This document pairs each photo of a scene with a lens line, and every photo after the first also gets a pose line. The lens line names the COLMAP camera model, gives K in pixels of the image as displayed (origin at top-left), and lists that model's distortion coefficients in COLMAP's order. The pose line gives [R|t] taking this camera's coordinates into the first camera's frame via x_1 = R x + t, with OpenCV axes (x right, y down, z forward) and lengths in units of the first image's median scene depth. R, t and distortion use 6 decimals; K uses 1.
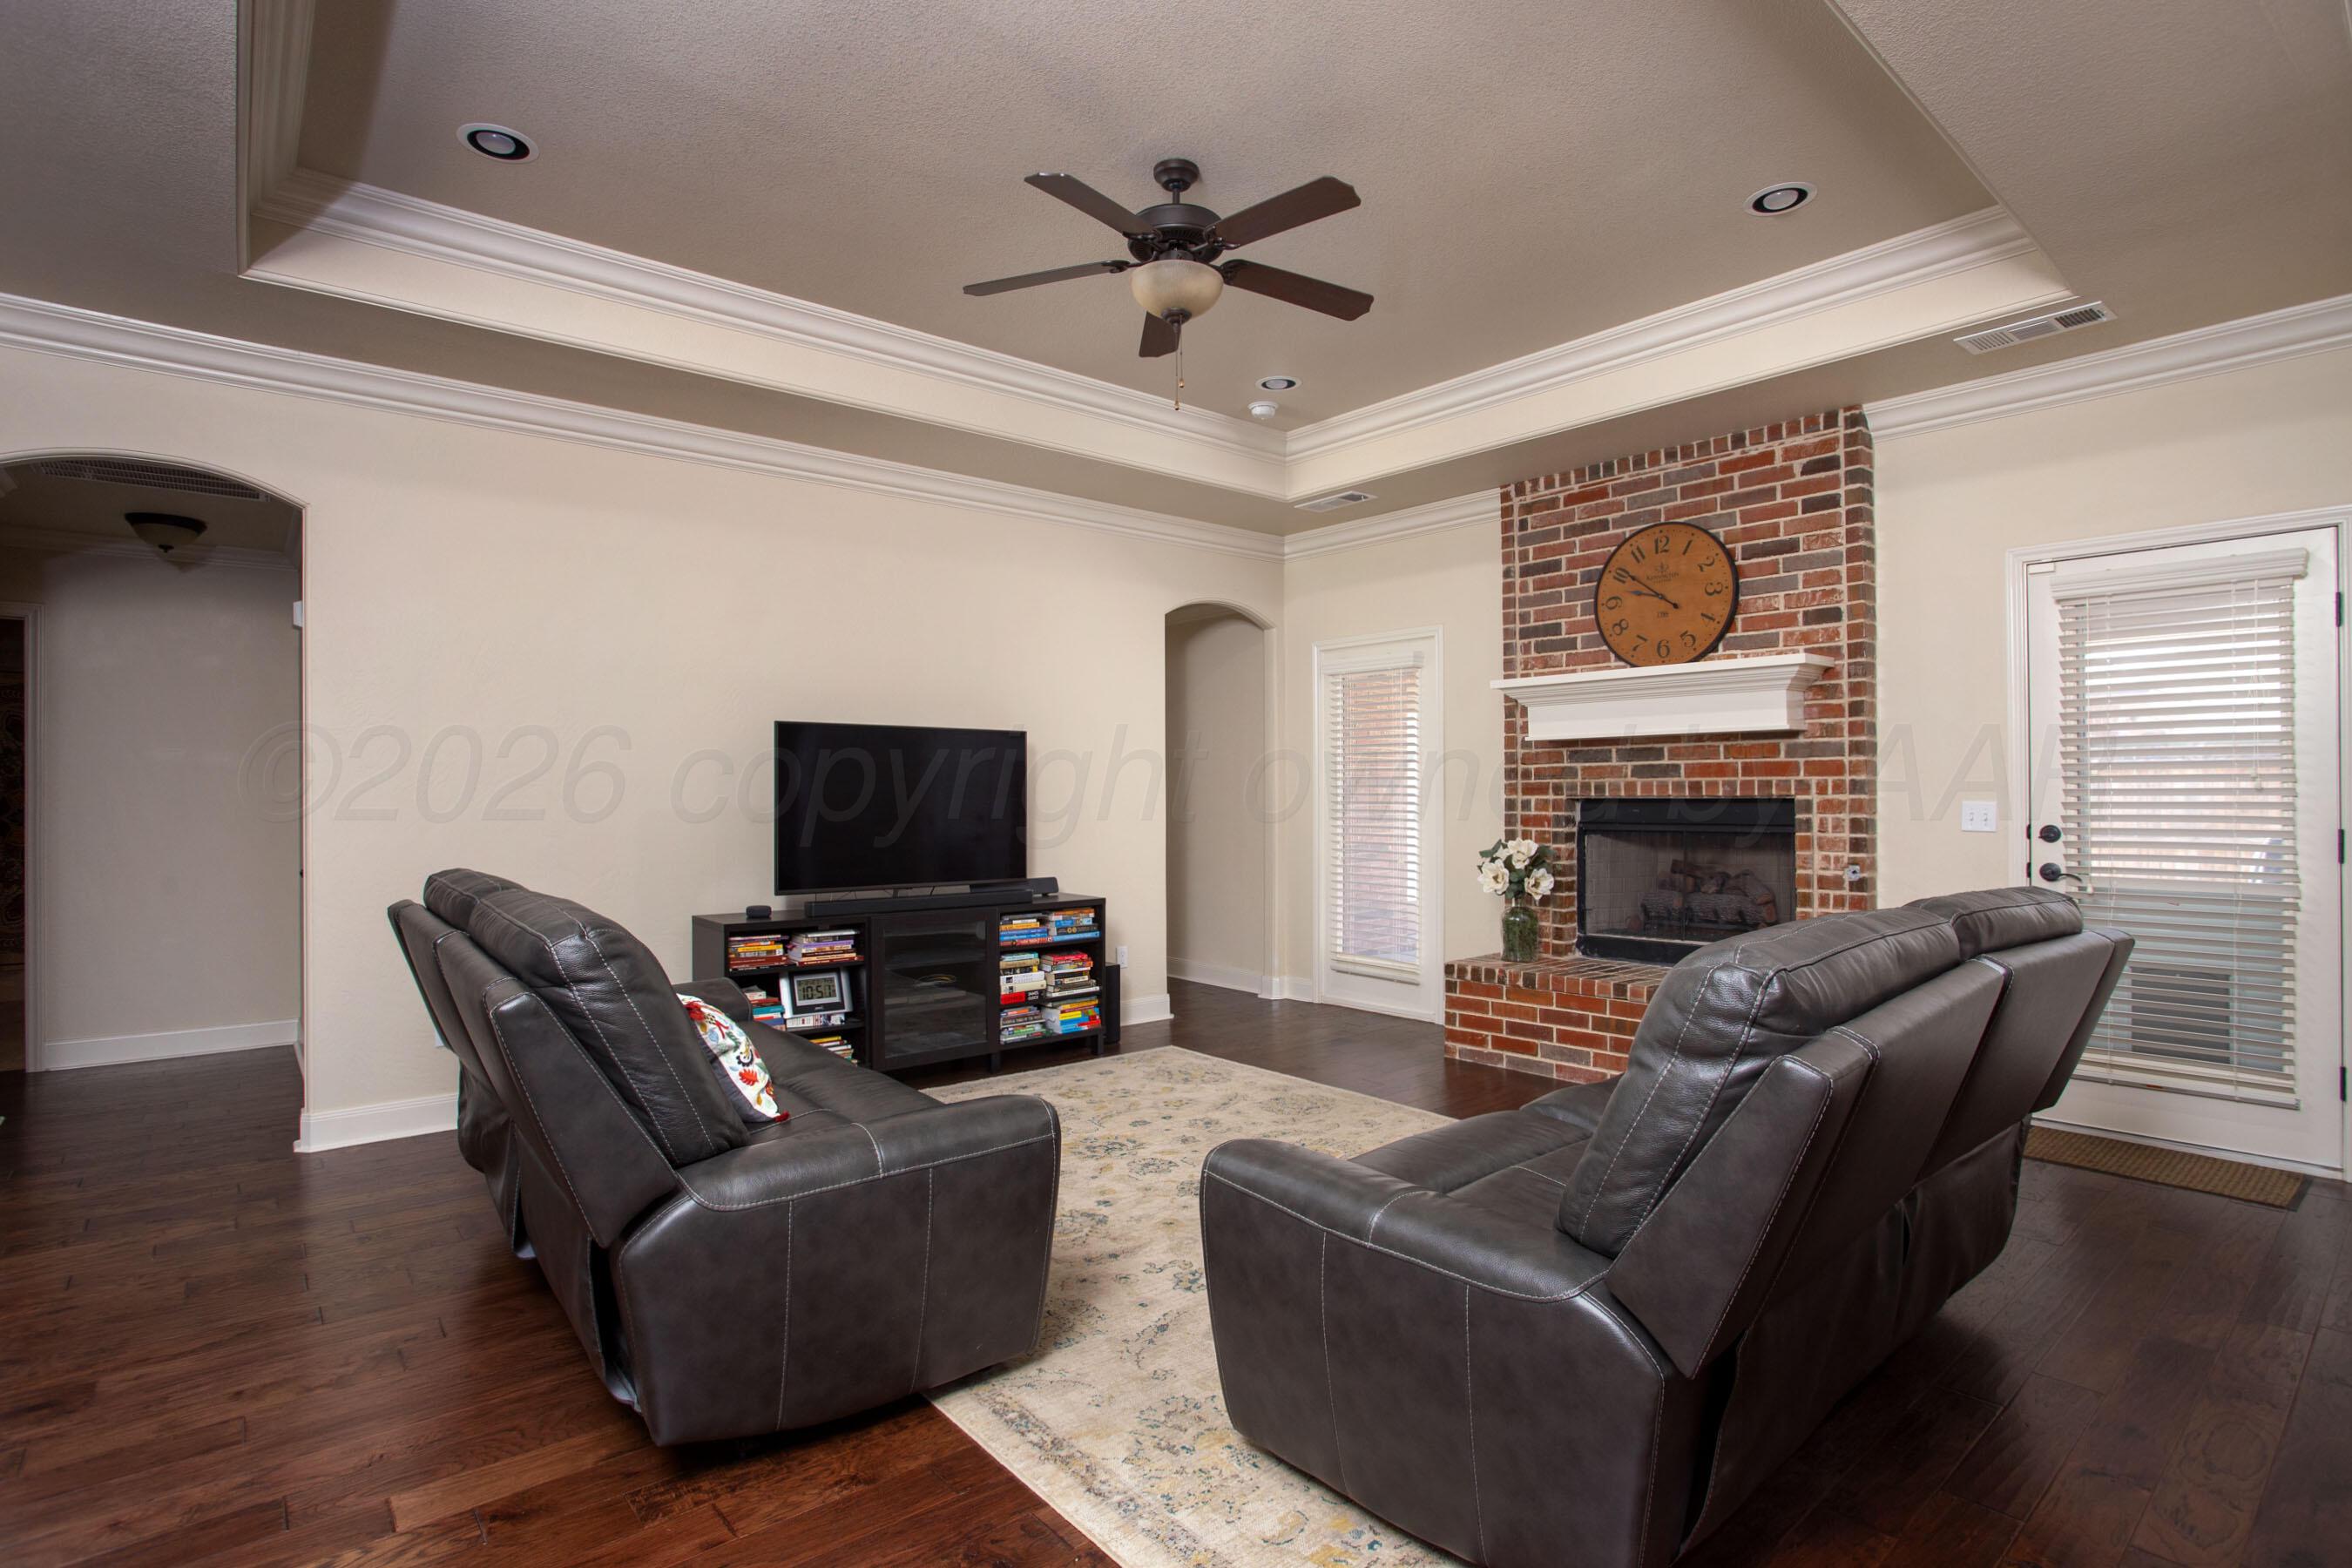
lens RADIAL K [[1170.5, 0, 1180.7], [0, 1170.5, 797.4], [0, 0, 1]] dist [-0.042327, 0.014611]
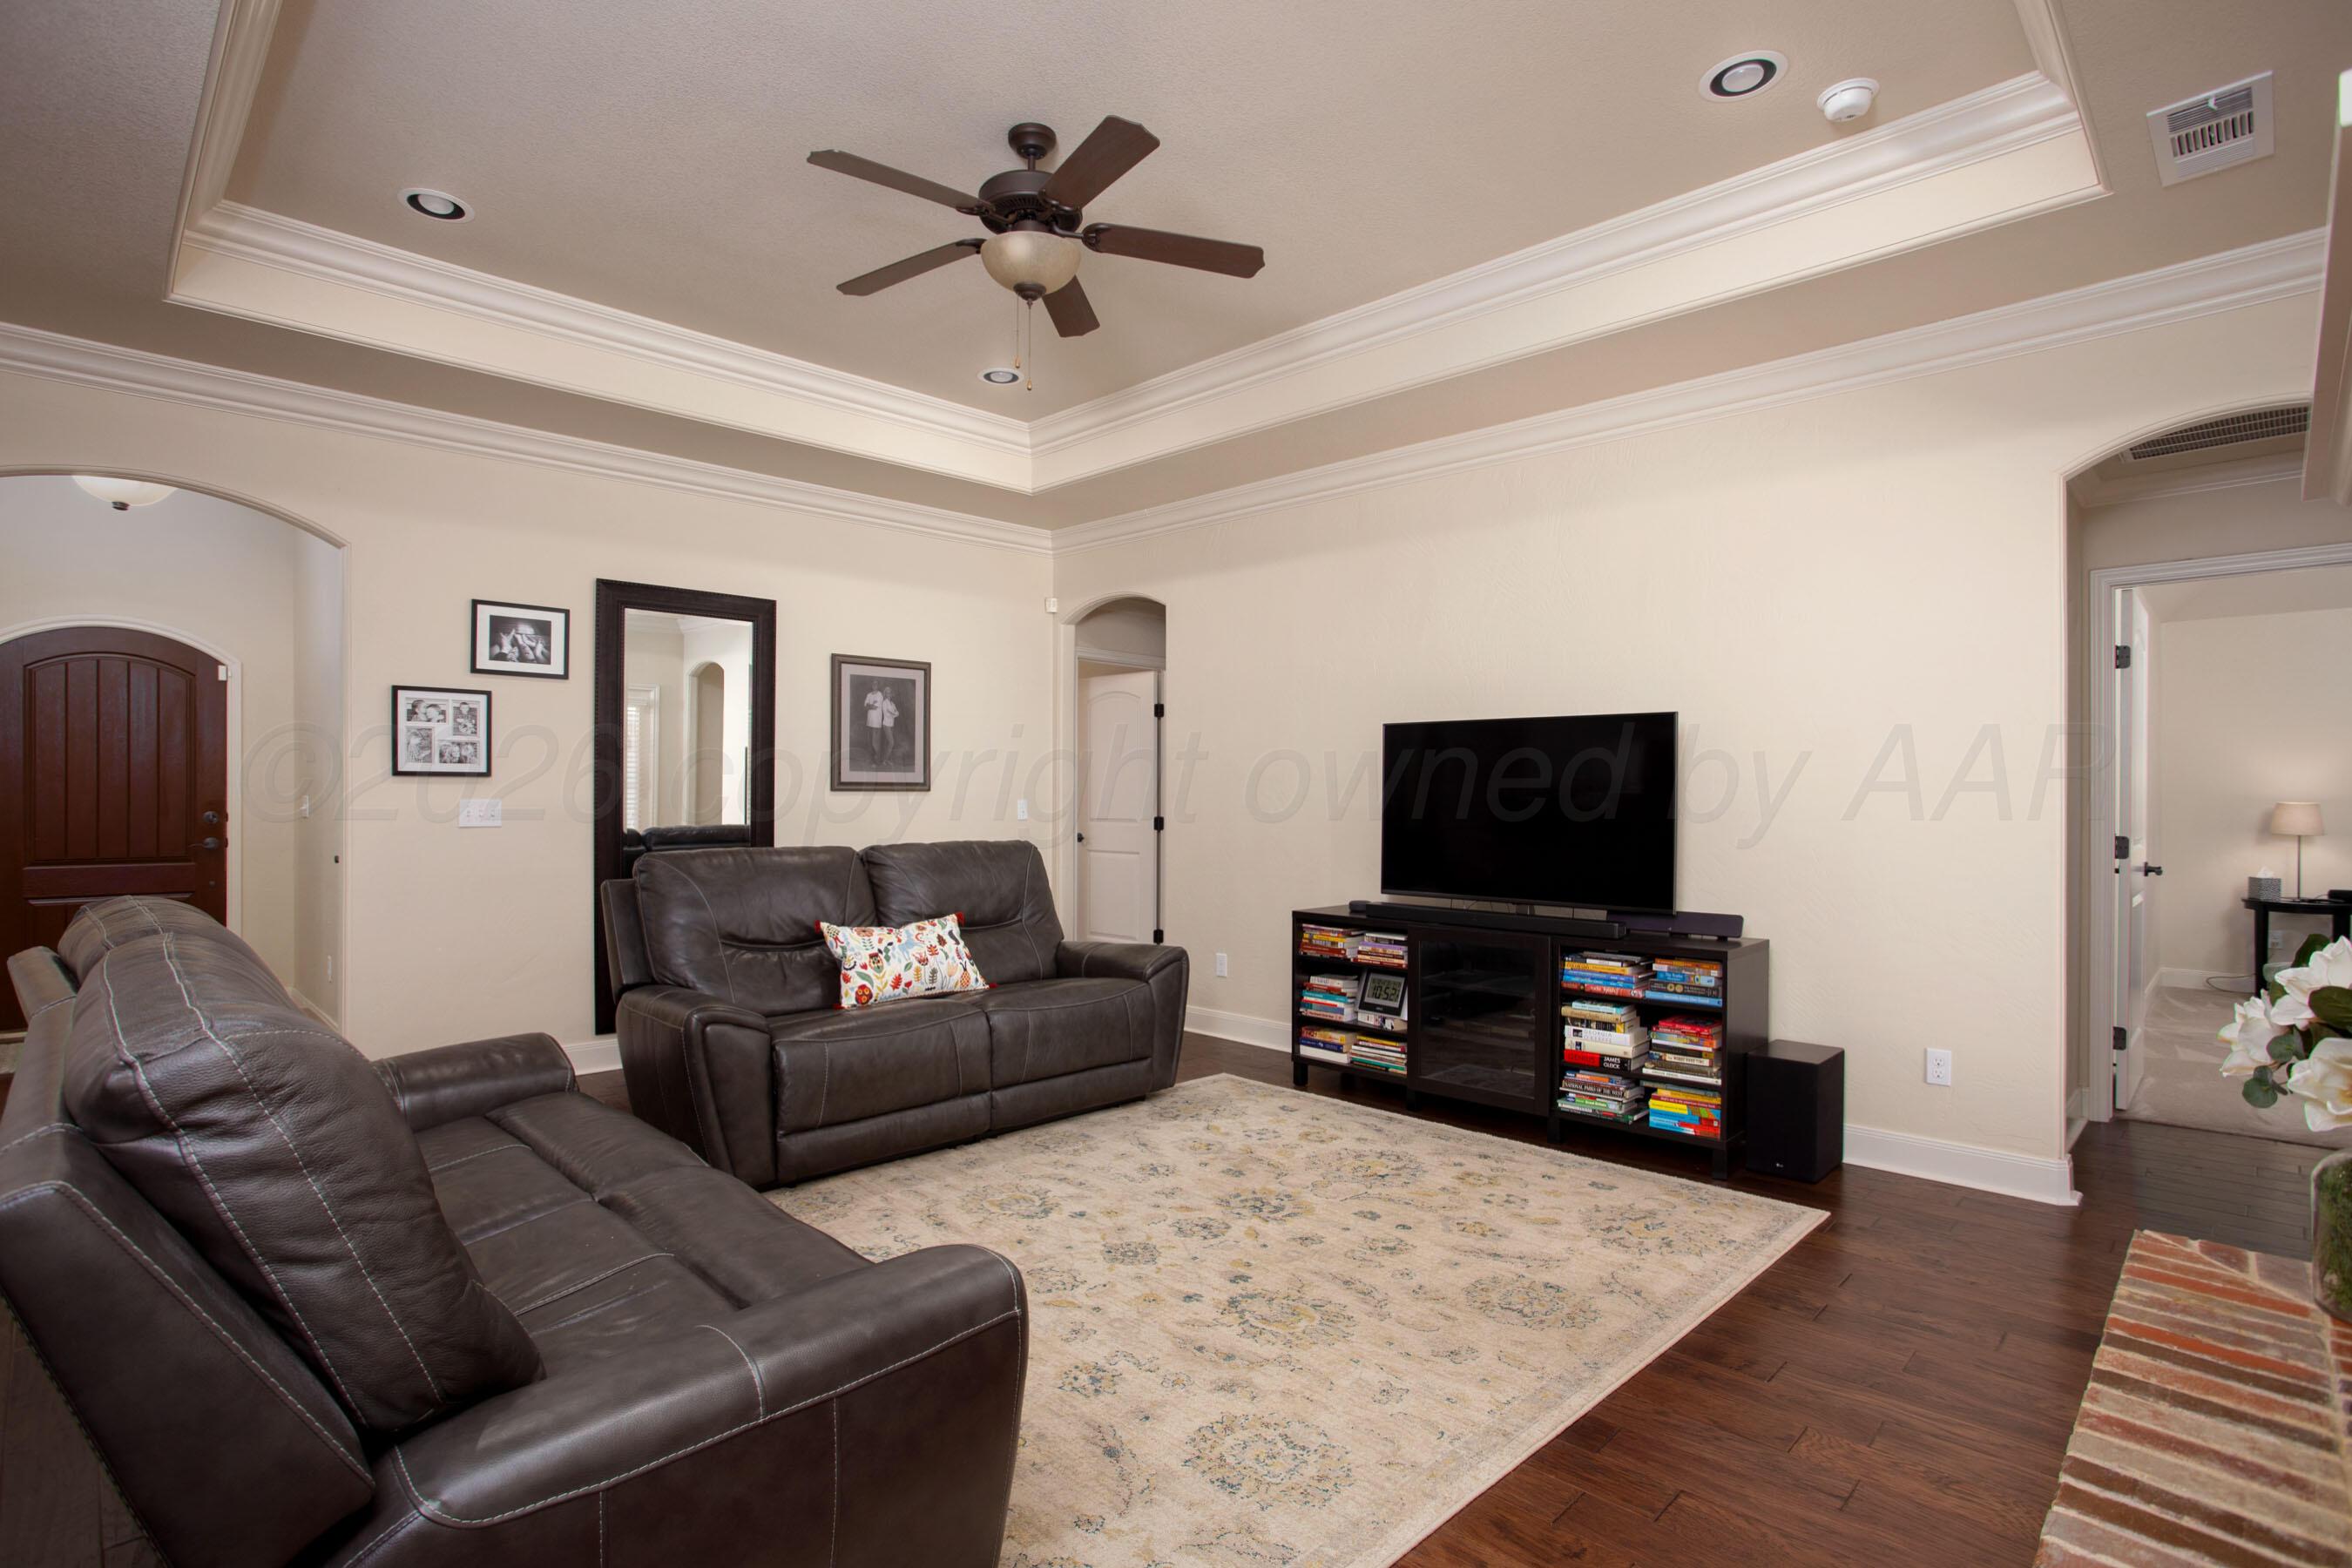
lens RADIAL K [[1170.5, 0, 1178.0], [0, 1170.5, 792.4], [0, 0, 1]] dist [-0.042327, 0.014611]
pose [[0.070836, 0.001900, -0.997486, 0.664077], [-0.000327, 0.999998, 0.001881, -0.007652], [0.997488, 0.000192, 0.070837, 0.730569]]
